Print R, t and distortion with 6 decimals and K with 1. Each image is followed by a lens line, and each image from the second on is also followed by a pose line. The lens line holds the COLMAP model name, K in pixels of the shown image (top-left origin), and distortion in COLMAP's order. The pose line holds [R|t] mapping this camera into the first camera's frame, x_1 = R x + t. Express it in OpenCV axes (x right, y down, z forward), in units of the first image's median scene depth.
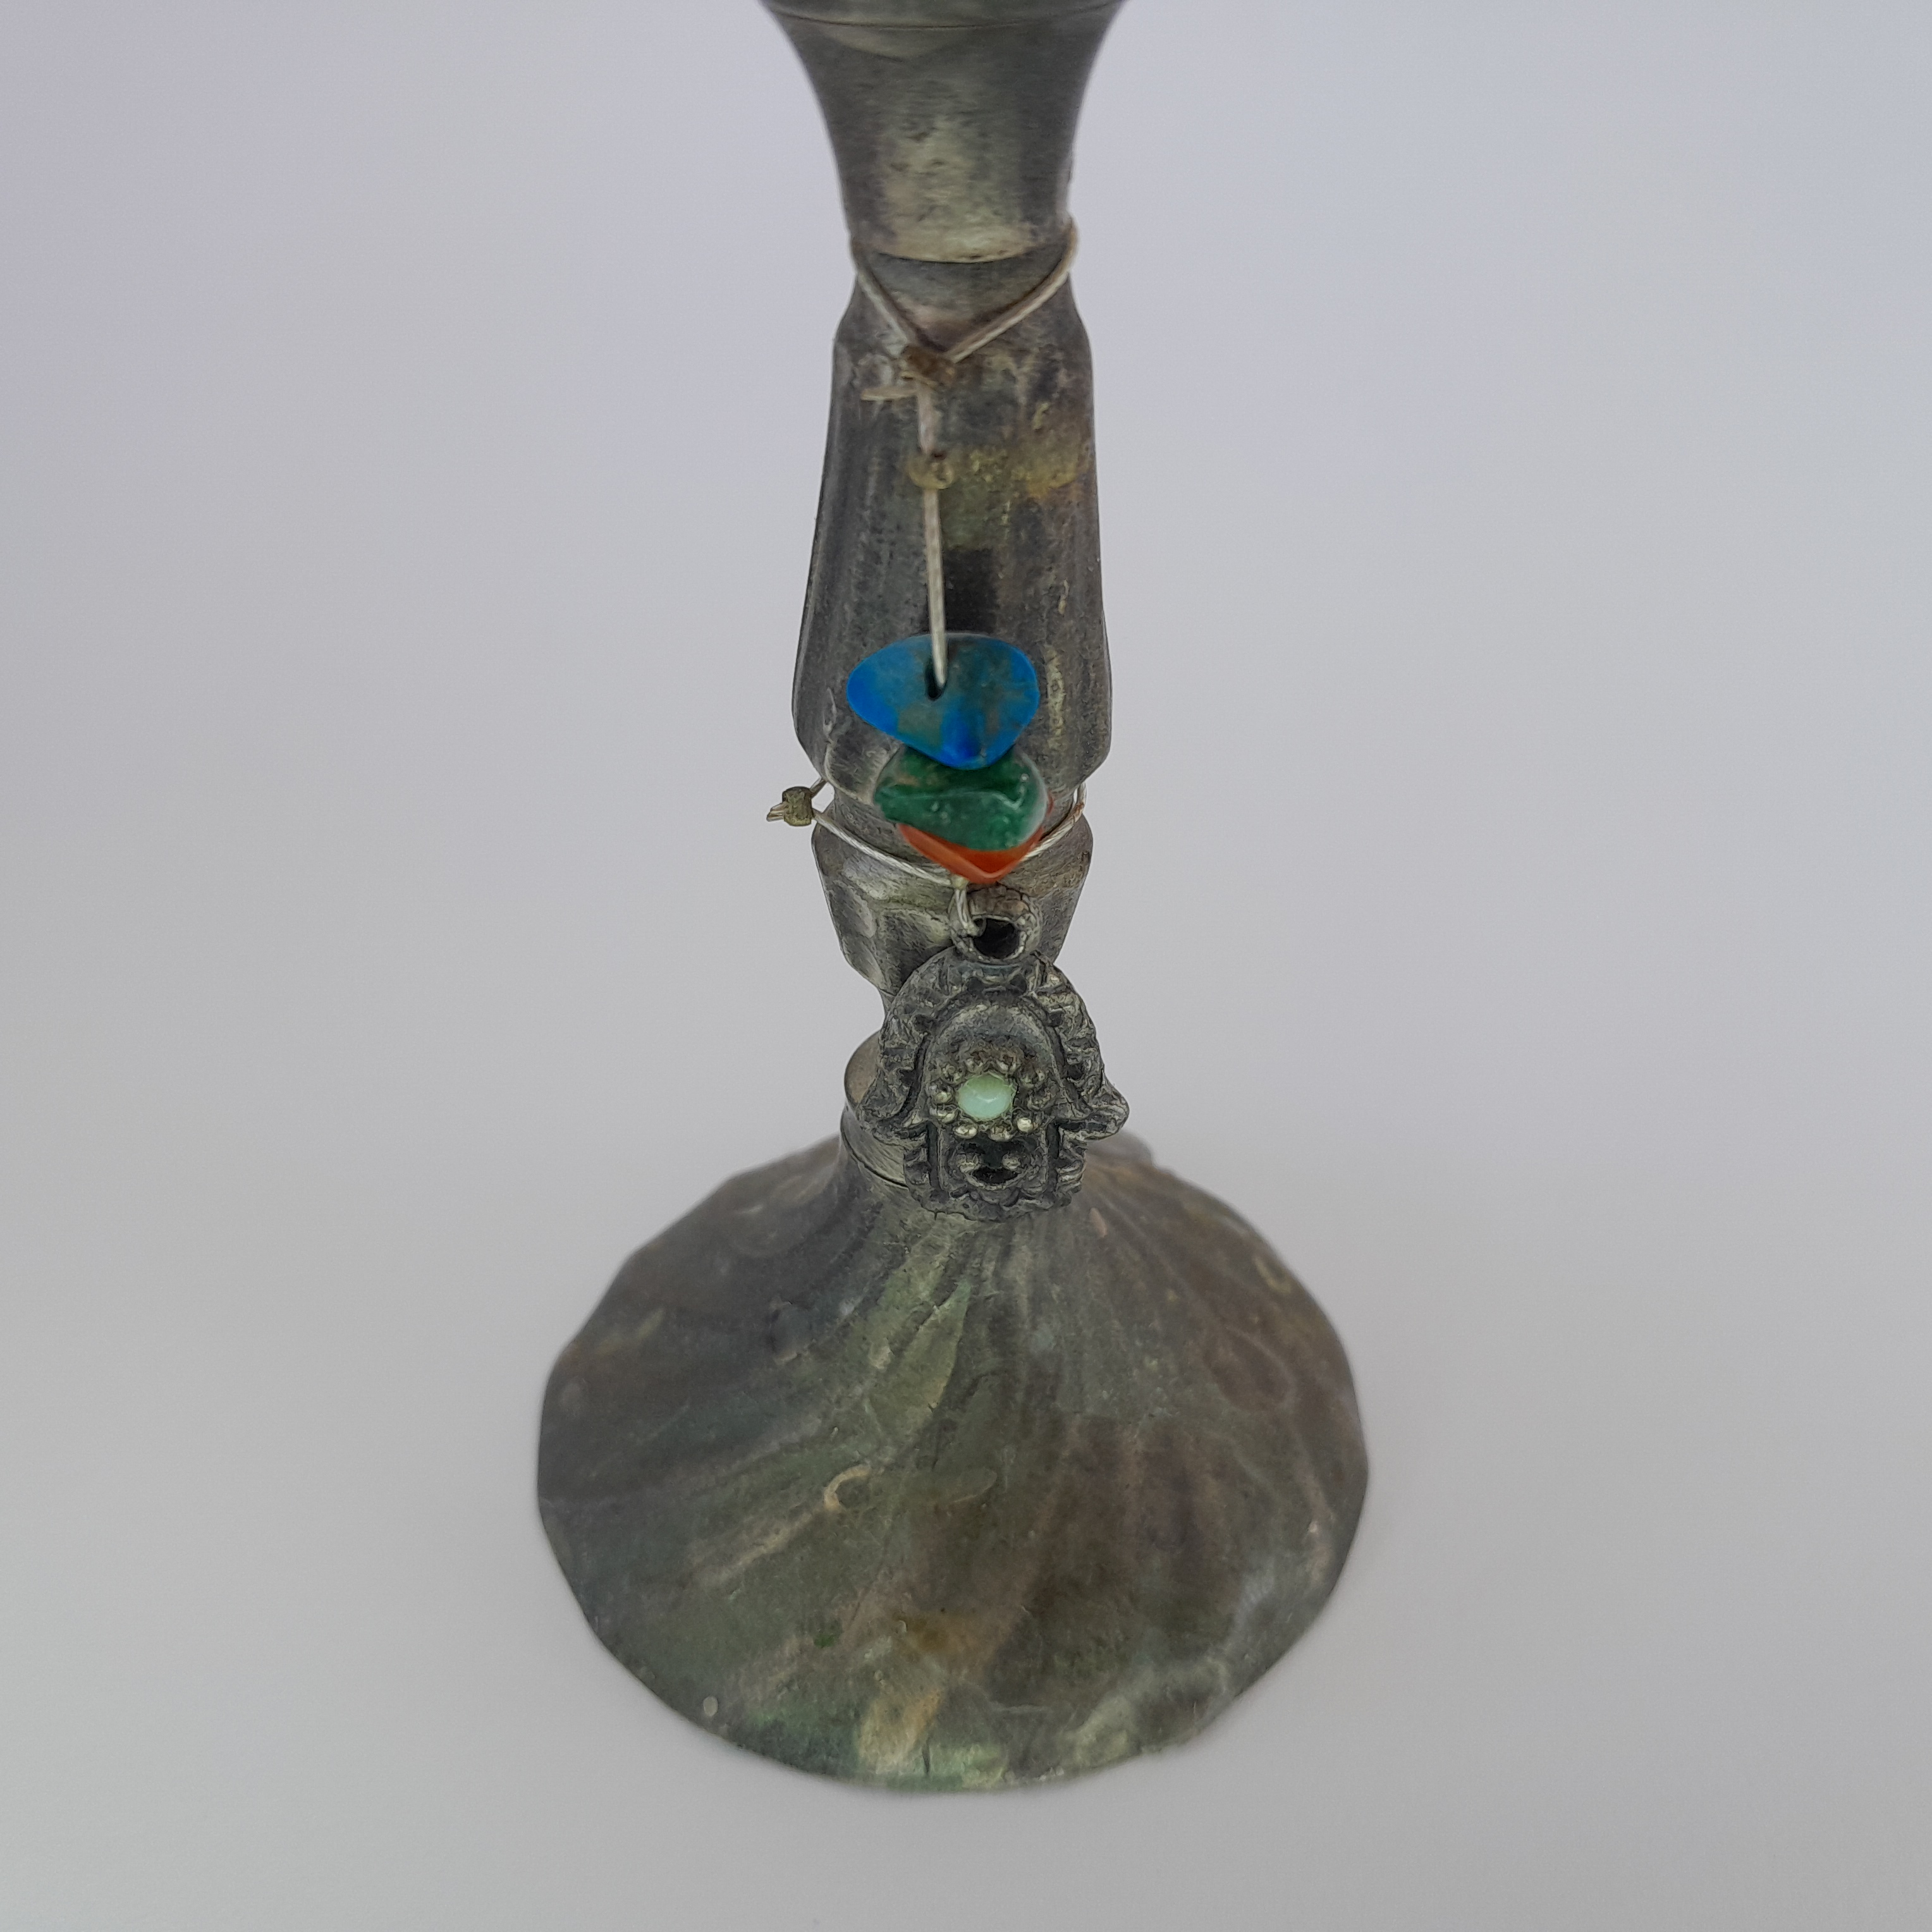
lens RADIAL K [[2203.5, 0, 965.9], [0, 2203.5, 978.6], [0, 0, 1]] dist [0.083550, 0.000000]
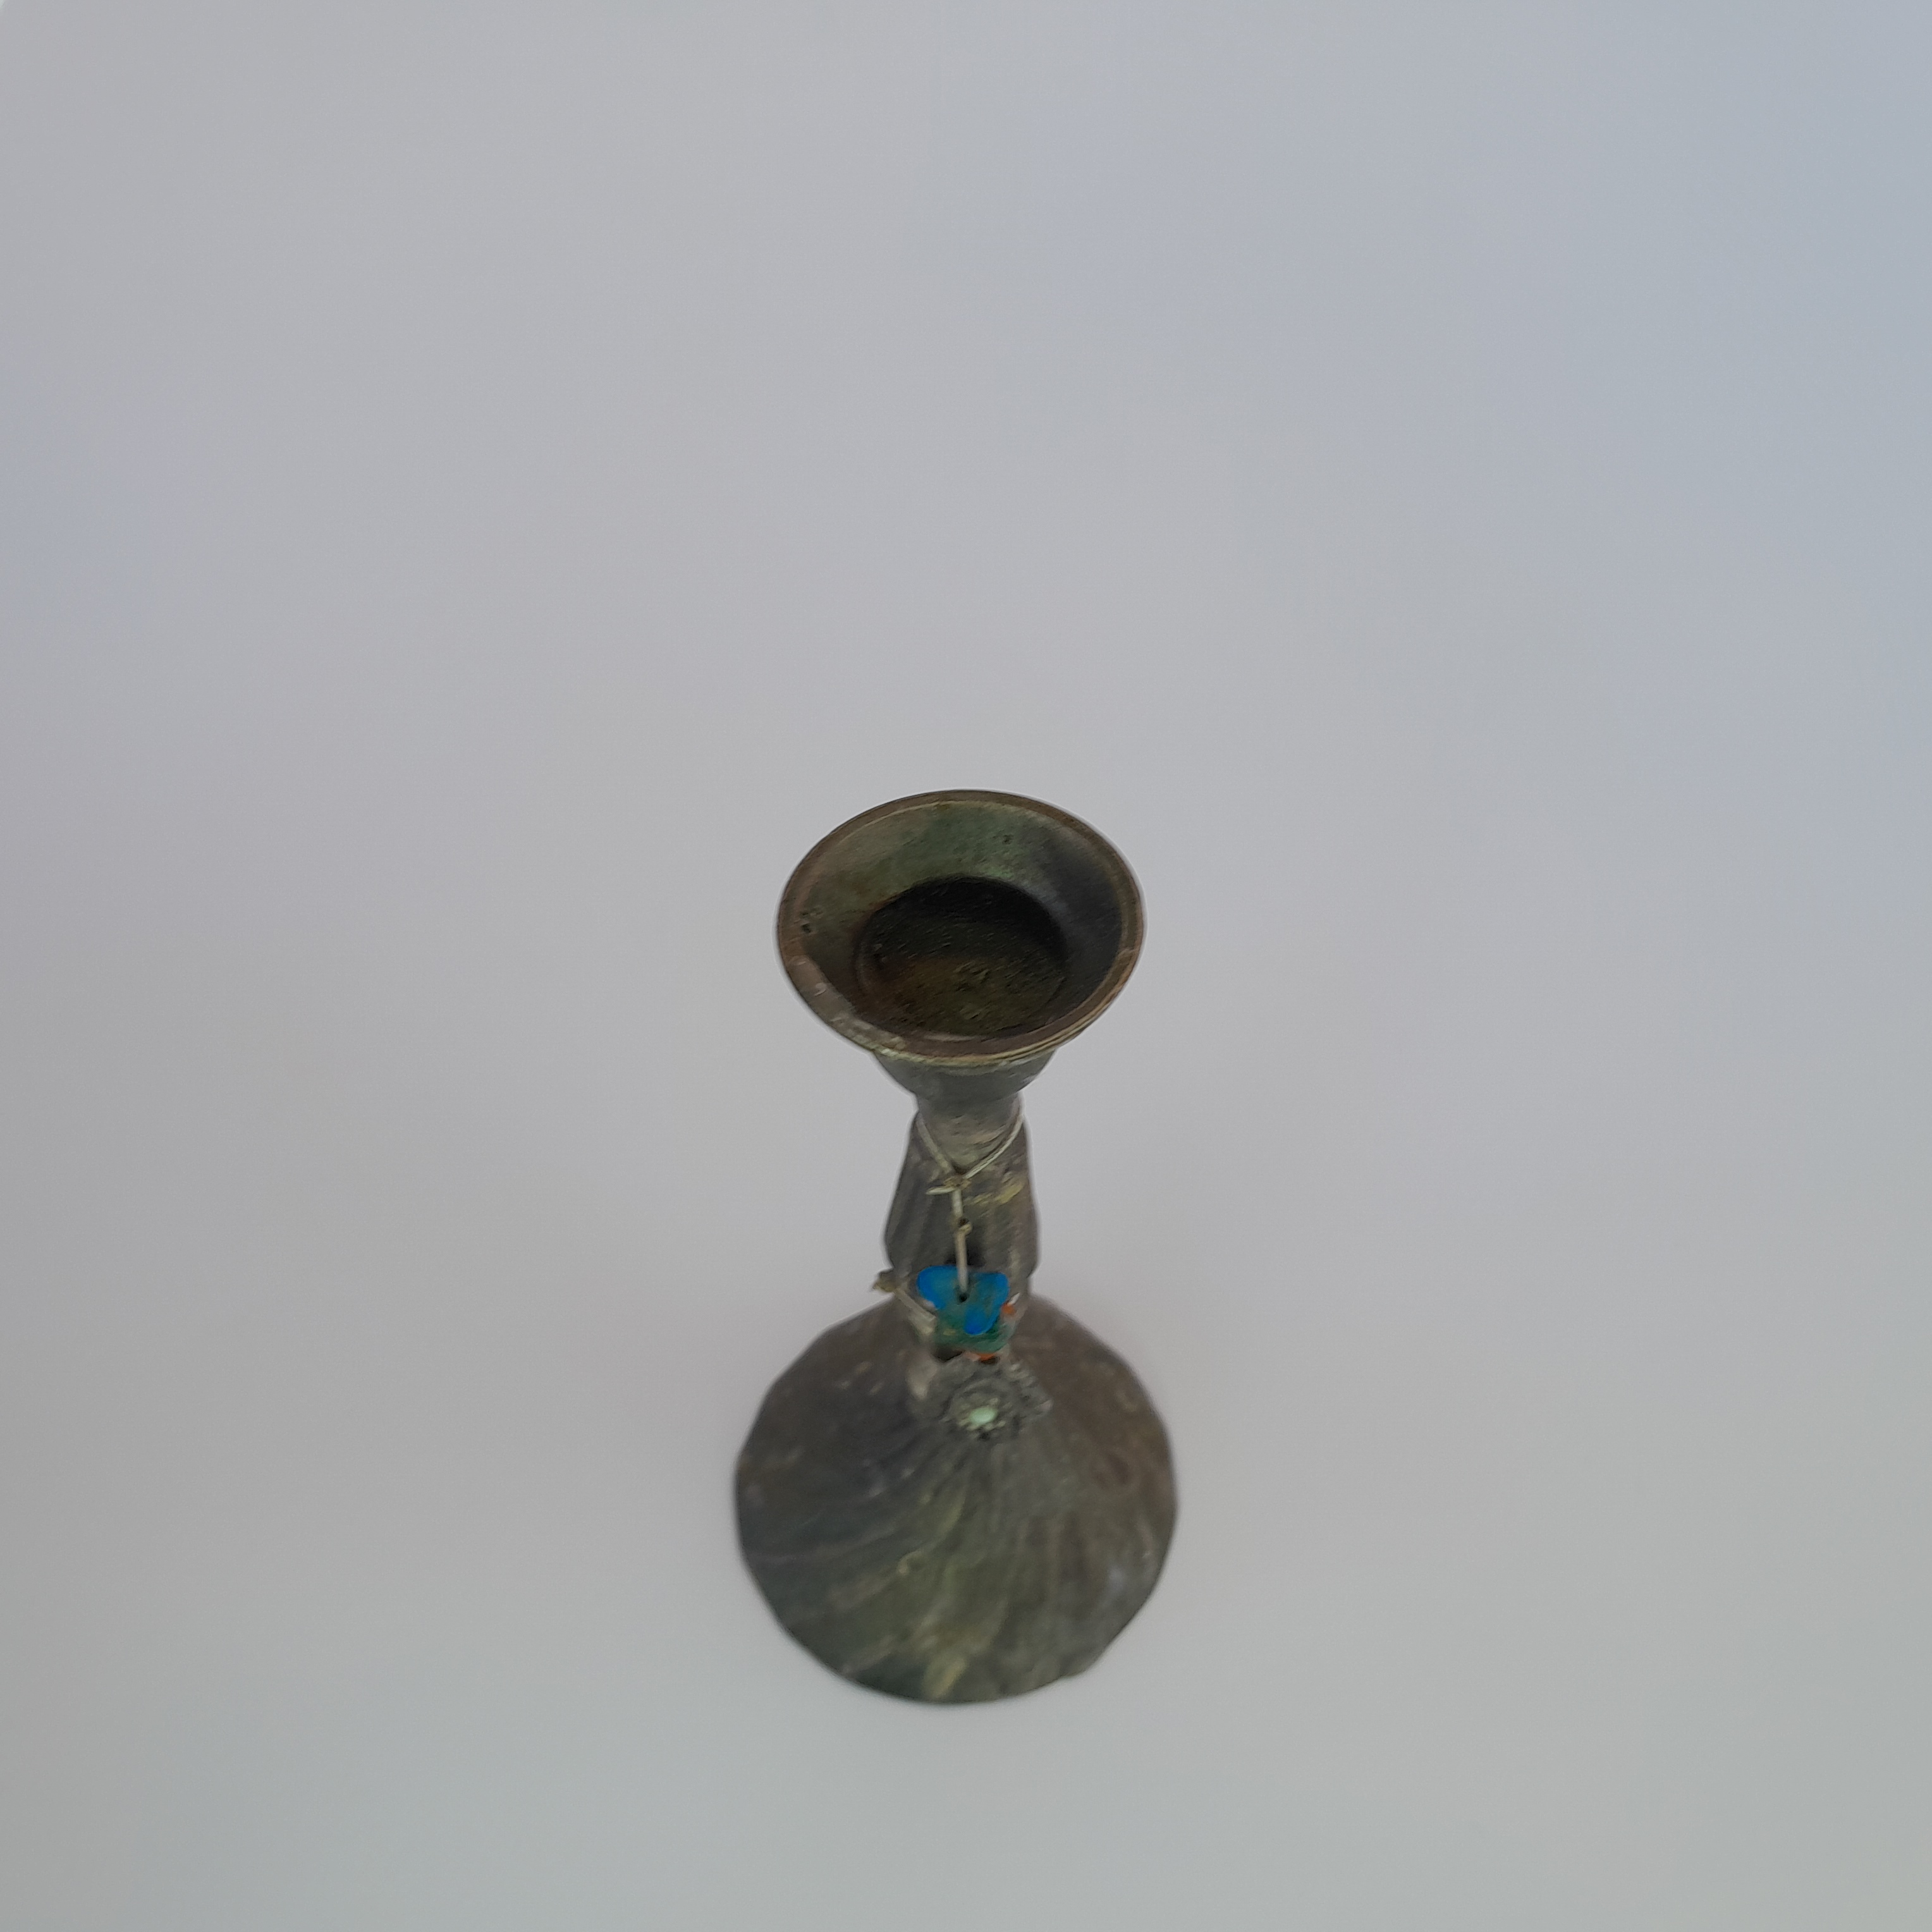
lens RADIAL K [[2203.5, 0, 982.7], [0, 2203.5, 965.7], [0, 0, 1]] dist [0.083550, 0.000000]
pose [[0.997789, -0.039151, 0.053705, -0.075991], [0.027321, 0.978263, 0.205558, -0.697217], [-0.060586, -0.203636, 0.977170, -0.832615]]
